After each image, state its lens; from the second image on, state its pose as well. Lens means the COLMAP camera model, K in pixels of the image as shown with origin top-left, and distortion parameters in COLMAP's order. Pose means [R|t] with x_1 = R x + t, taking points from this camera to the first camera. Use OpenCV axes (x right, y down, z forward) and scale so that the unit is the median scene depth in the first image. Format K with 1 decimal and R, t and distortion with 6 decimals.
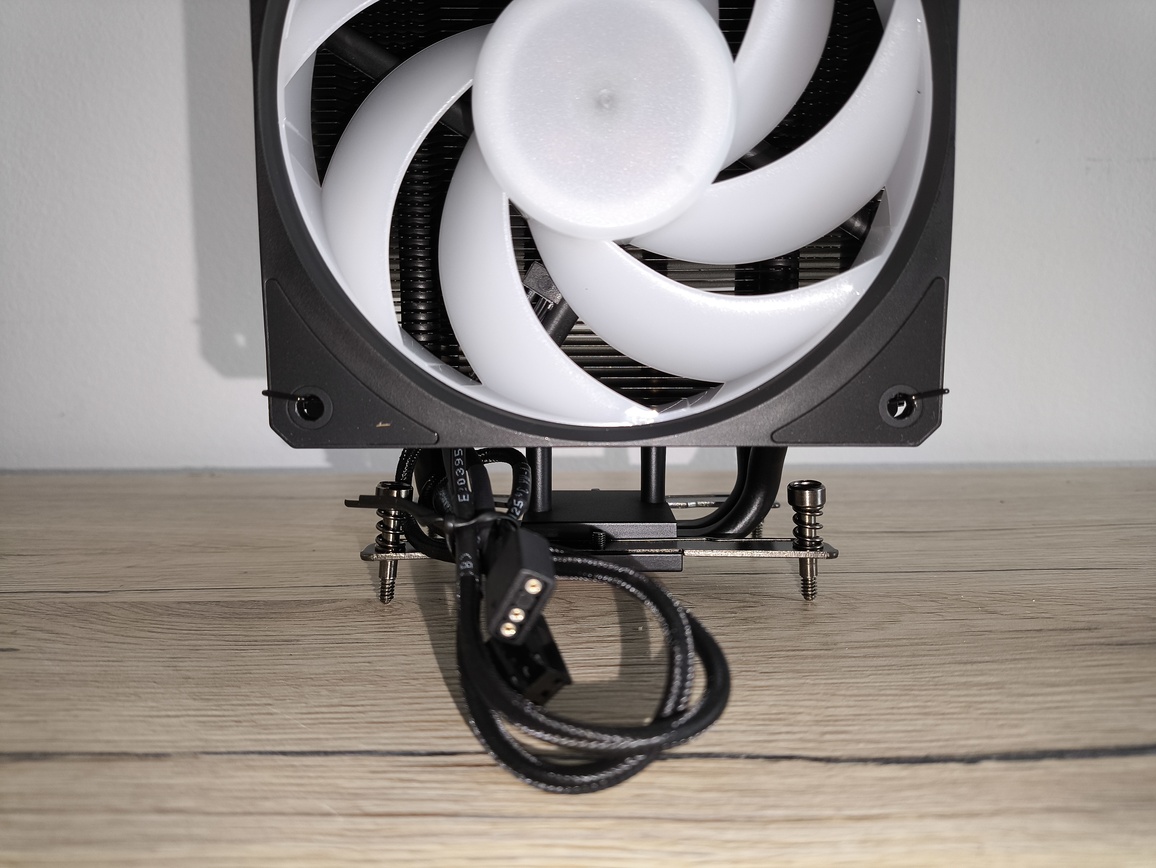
lens RADIAL K [[896.2, 0, 581.8], [0, 896.2, 435.0], [0, 0, 1]] dist [-0.062188, 0.041637]
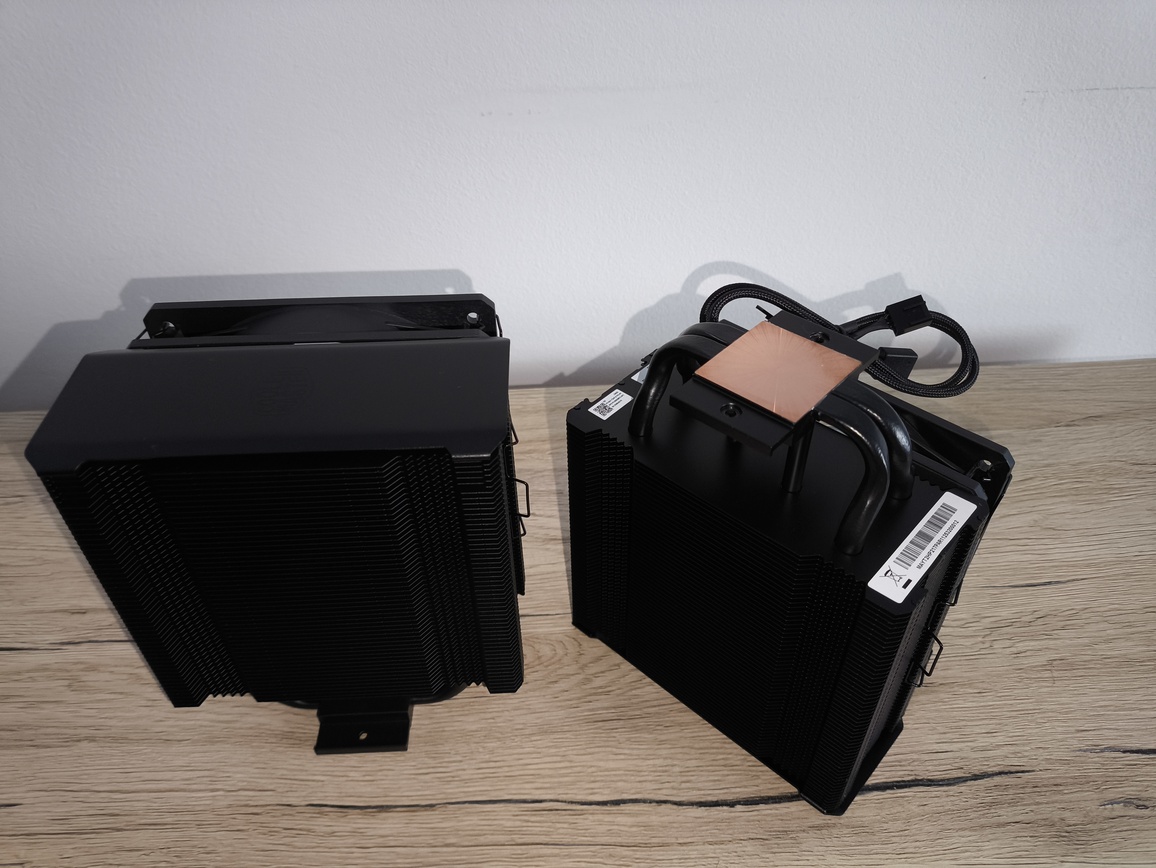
lens RADIAL K [[882.6, 0, 580.3], [0, 882.6, 435.2], [0, 0, 1]] dist [-0.008212, -0.011331]
pose [[0.999704, -0.023118, -0.007616, 0.018689], [0.023284, 0.817133, 0.575978, -1.882759], [-0.007092, -0.575985, 0.817429, -0.492555]]
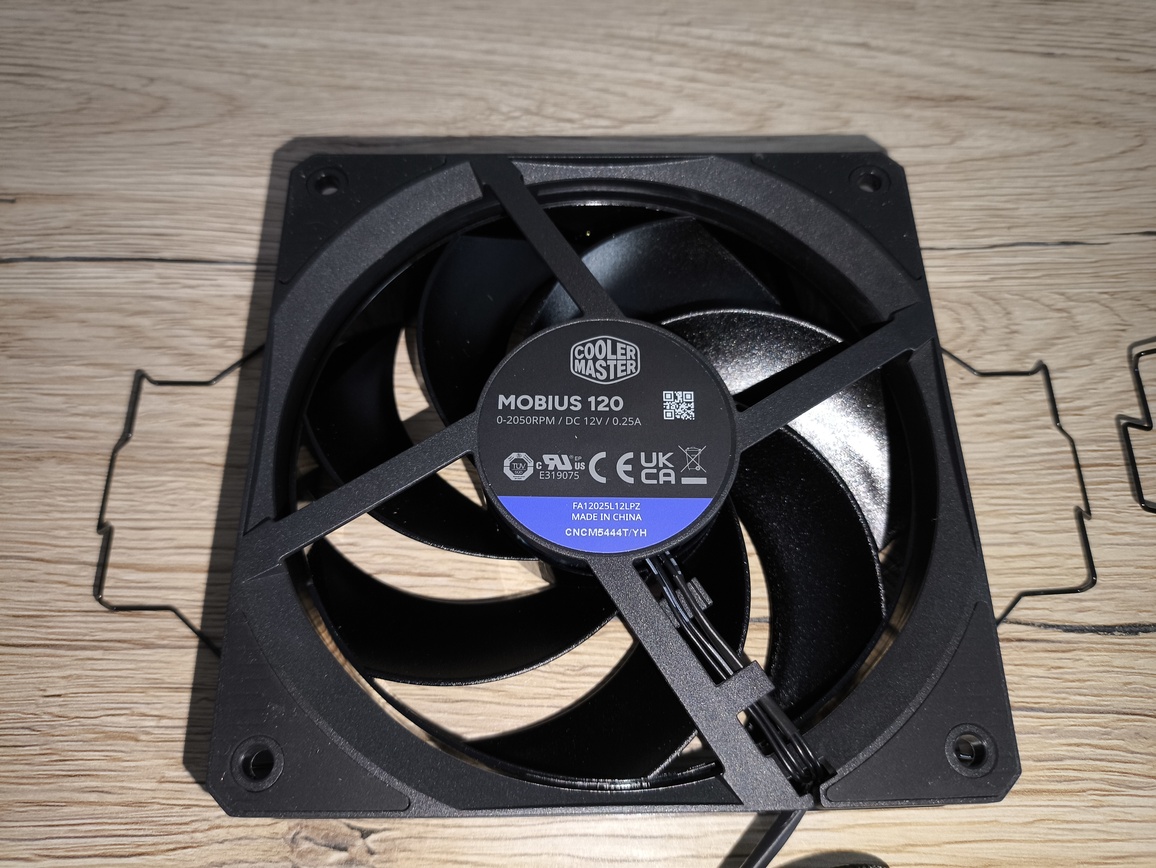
lens RADIAL K [[922.8, 0, 582.6], [0, 922.8, 431.3], [0, 0, 1]] dist [-0.054935, 0.006764]
pose [[0.999645, 0.026321, 0.004107, -0.699668], [-0.016979, 0.510705, 0.859589, -0.881364], [0.020528, -0.859353, 0.510970, 0.476546]]
